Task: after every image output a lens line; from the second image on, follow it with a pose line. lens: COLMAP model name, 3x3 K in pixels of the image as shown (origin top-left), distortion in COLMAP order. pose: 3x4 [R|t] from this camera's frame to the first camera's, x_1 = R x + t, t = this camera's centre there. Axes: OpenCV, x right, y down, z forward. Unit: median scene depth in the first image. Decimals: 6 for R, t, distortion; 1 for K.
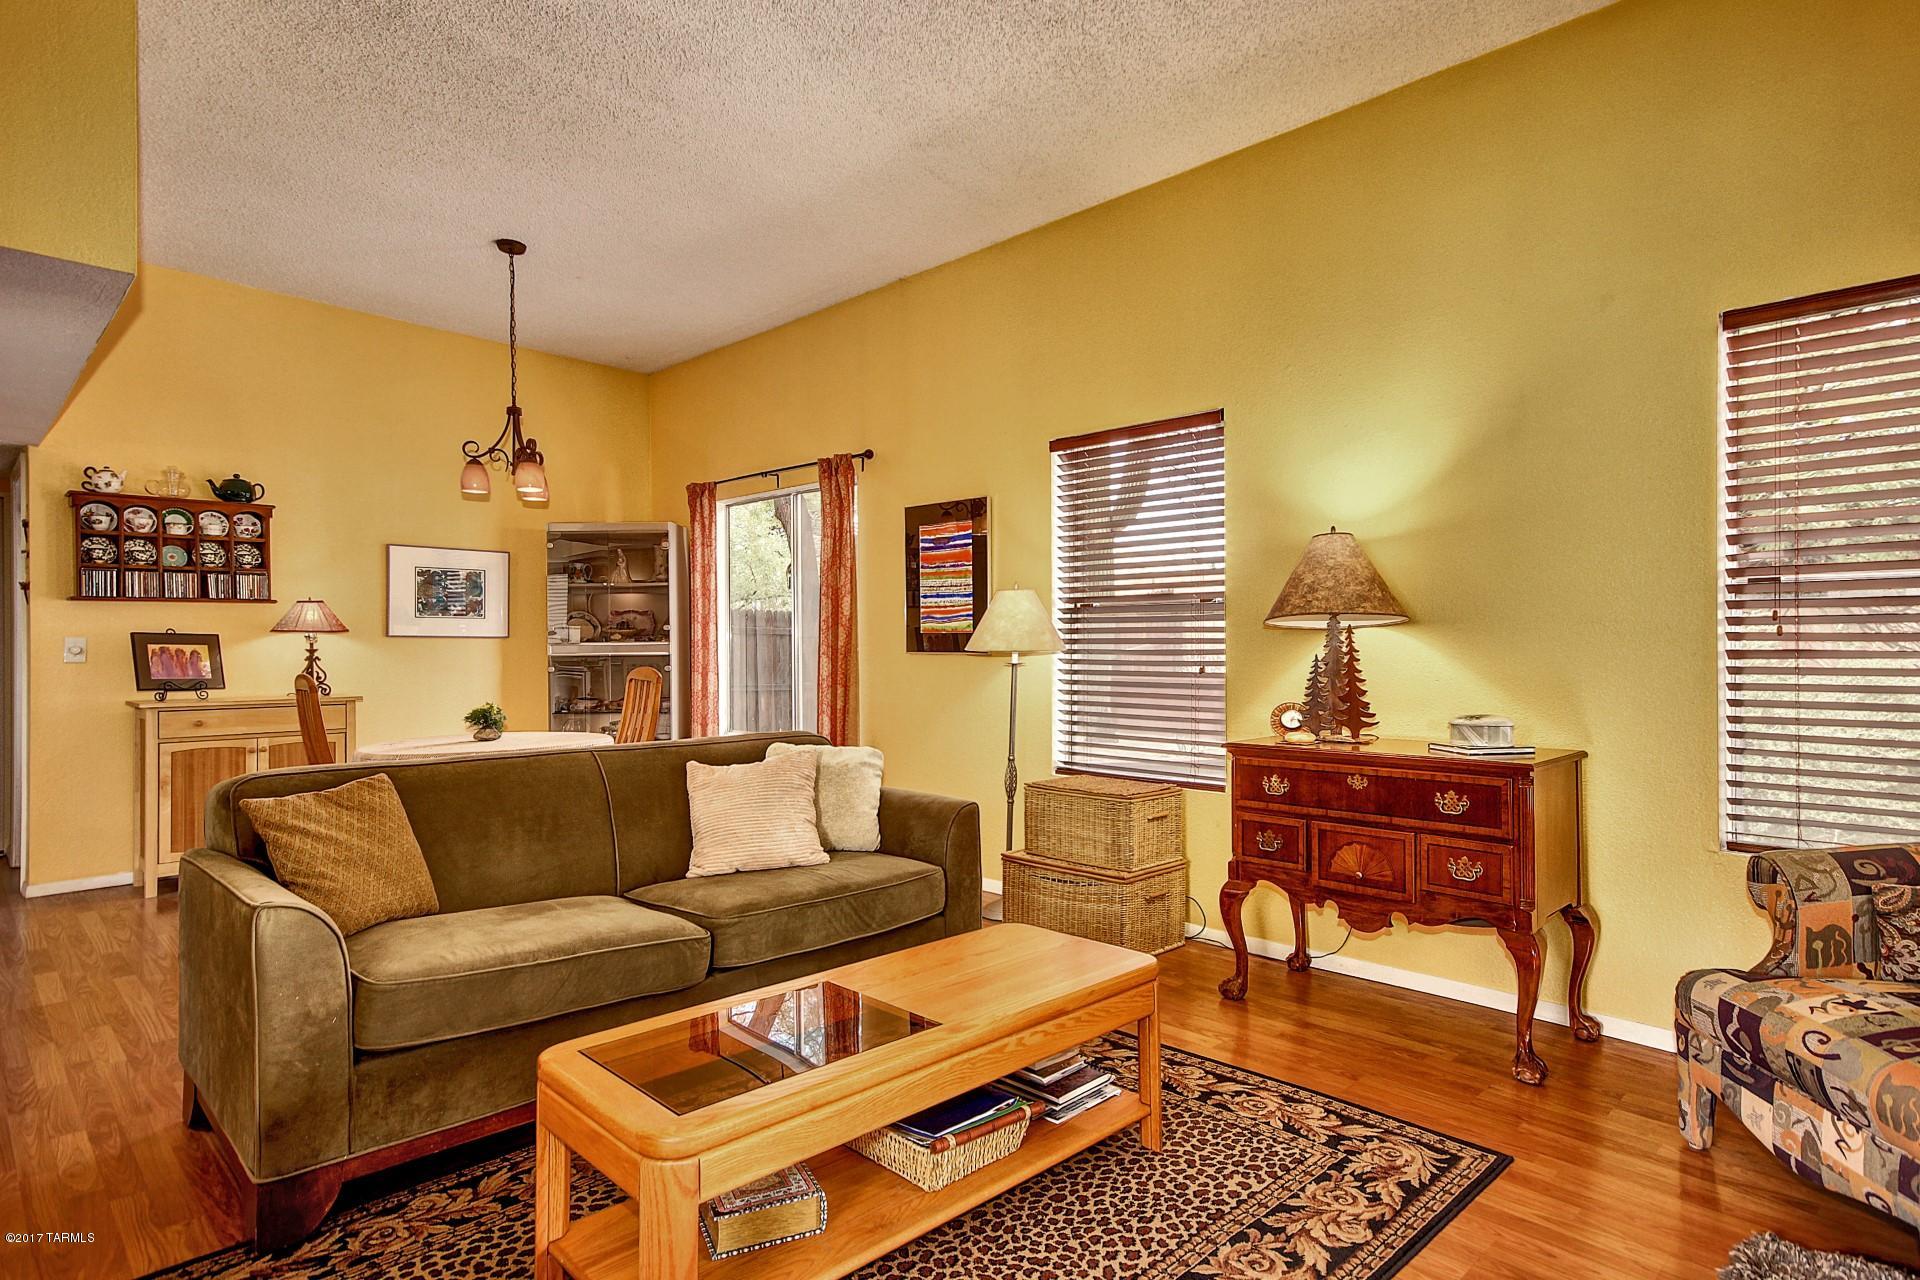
lens RADIAL K [[1011.8, 0, 973.3], [0, 1011.8, 641.4], [0, 0, 1]] dist [-0.000047, 0.004224]
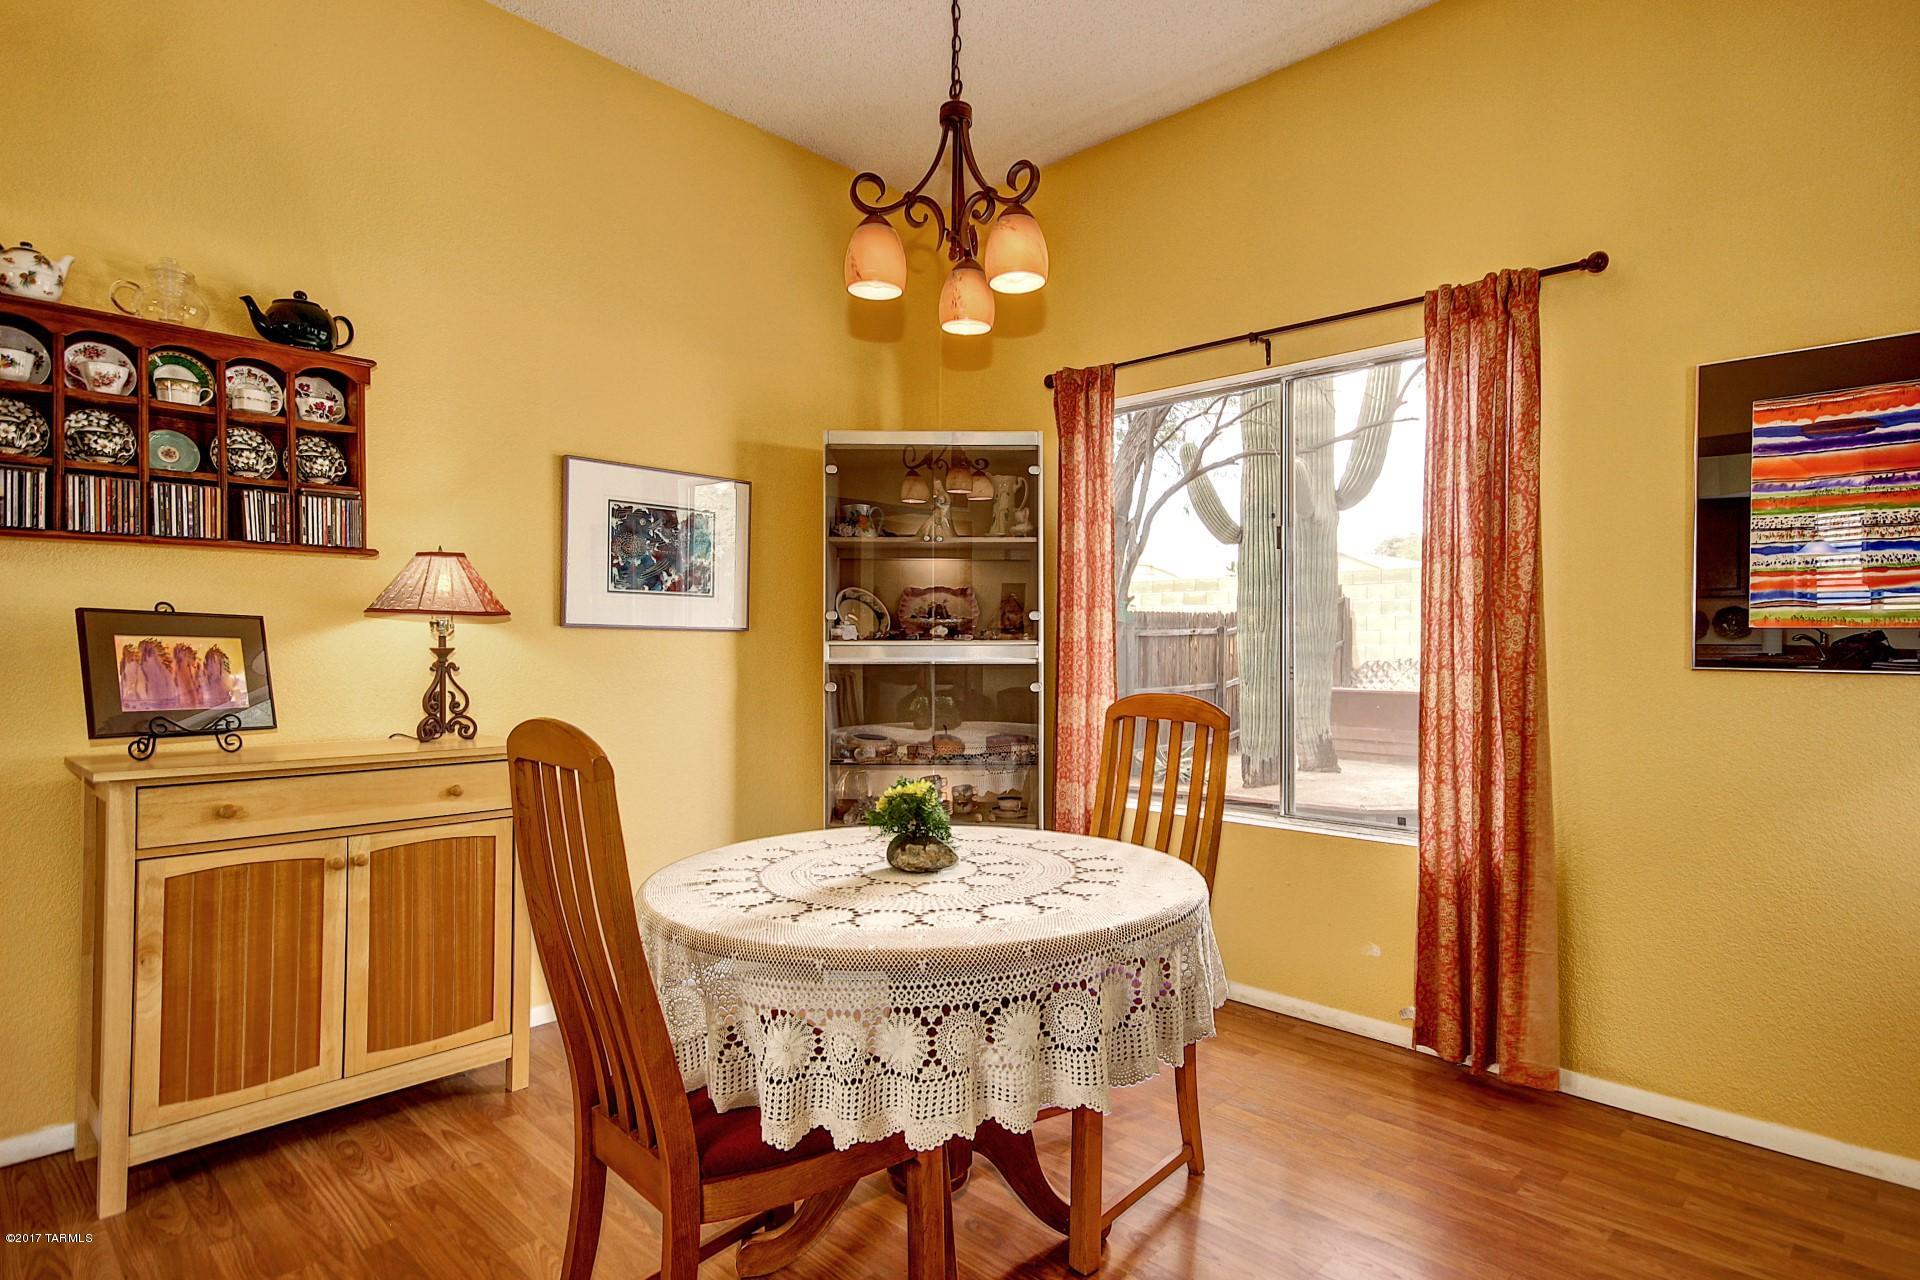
lens RADIAL K [[1011.8, 0, 961.3], [0, 1011.8, 641.7], [0, 0, 1]] dist [-0.000047, 0.004224]
pose [[0.999877, 0.009625, 0.012387, -0.427182], [-0.009582, 0.999948, -0.003553, 0.003762], [-0.012420, 0.003434, 0.999917, 0.524609]]
